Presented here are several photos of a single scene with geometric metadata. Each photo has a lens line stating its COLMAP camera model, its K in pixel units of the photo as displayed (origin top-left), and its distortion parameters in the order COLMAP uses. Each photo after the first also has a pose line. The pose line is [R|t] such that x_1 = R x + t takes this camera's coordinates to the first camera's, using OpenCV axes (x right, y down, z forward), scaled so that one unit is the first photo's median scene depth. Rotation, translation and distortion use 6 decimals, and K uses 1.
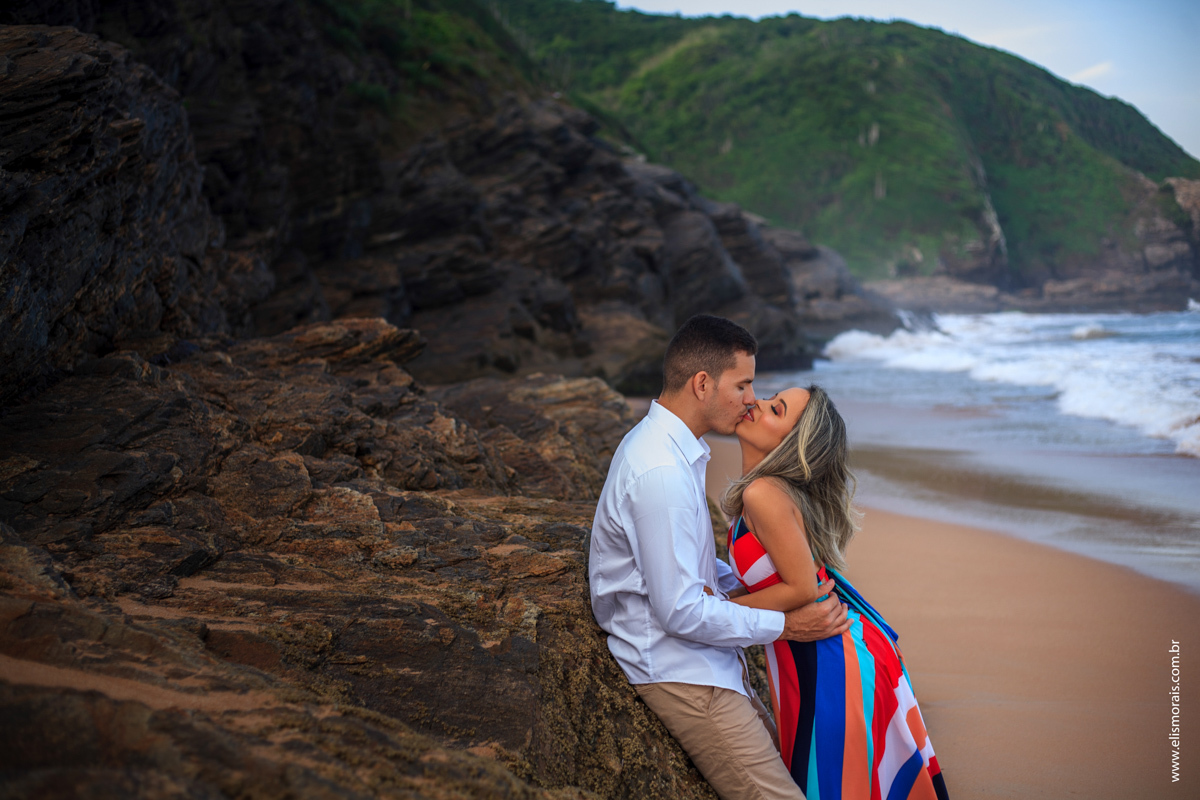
lens RADIAL K [[1761.1, 0, 623.2], [0, 1761.1, 365.5], [0, 0, 1]] dist [-0.108017, 0.000000]
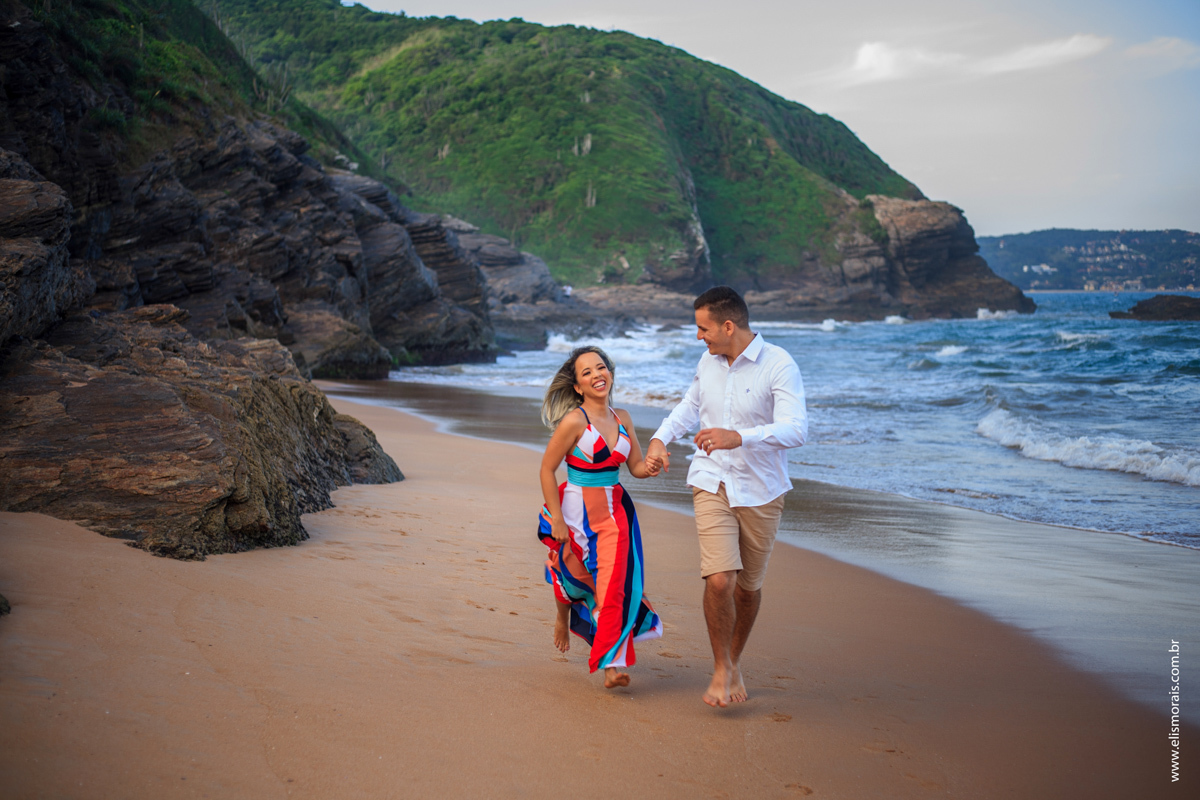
lens RADIAL K [[1761.1, 0, 597.4], [0, 1761.1, 395.6], [0, 0, 1]] dist [-0.108017, 0.000000]
pose [[0.989274, 0.016303, 0.145156, 0.002290], [-0.018579, 0.999725, 0.014341, 0.001396], [-0.144882, -0.016884, 0.989305, -0.037898]]
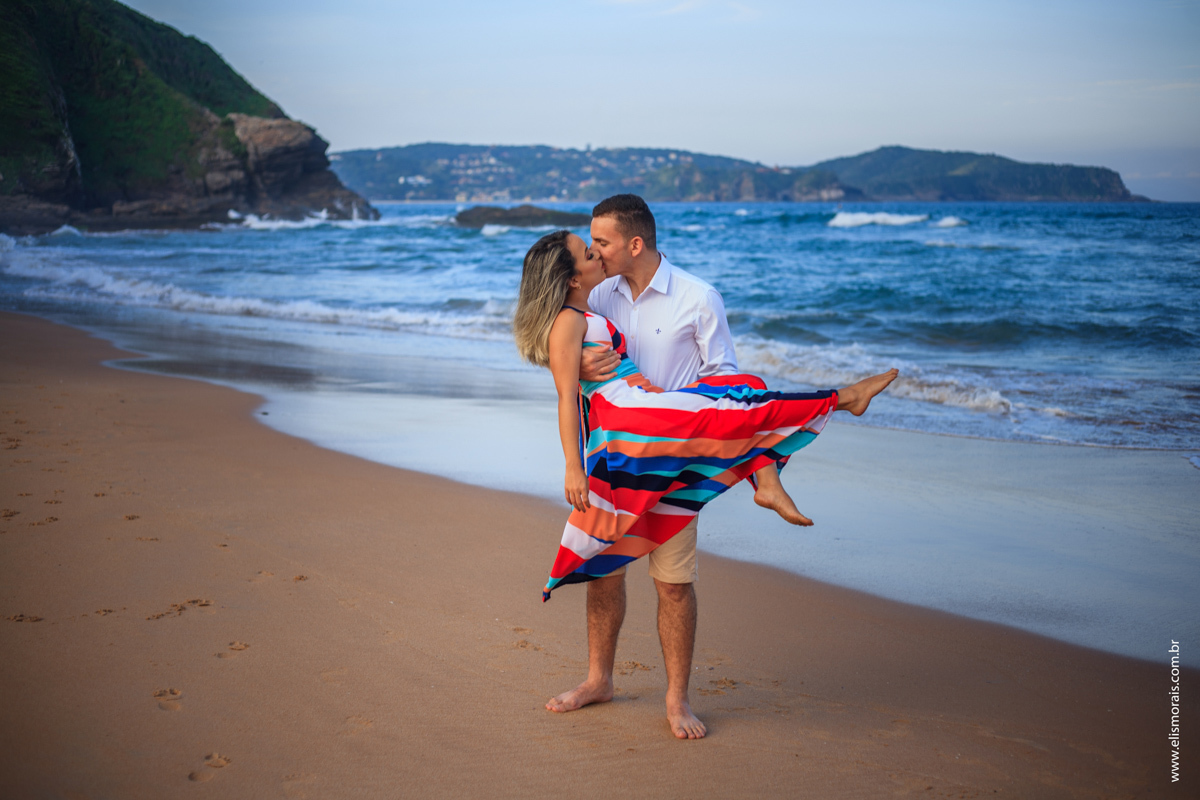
lens RADIAL K [[1761.1, 0, 591.4], [0, 1761.1, 407.4], [0, 0, 1]] dist [-0.108017, 0.000000]
pose [[0.889186, -0.018165, 0.457185, -0.004638], [-0.014103, 0.997649, 0.067067, 0.005247], [-0.457328, -0.066083, 0.886839, -0.159680]]
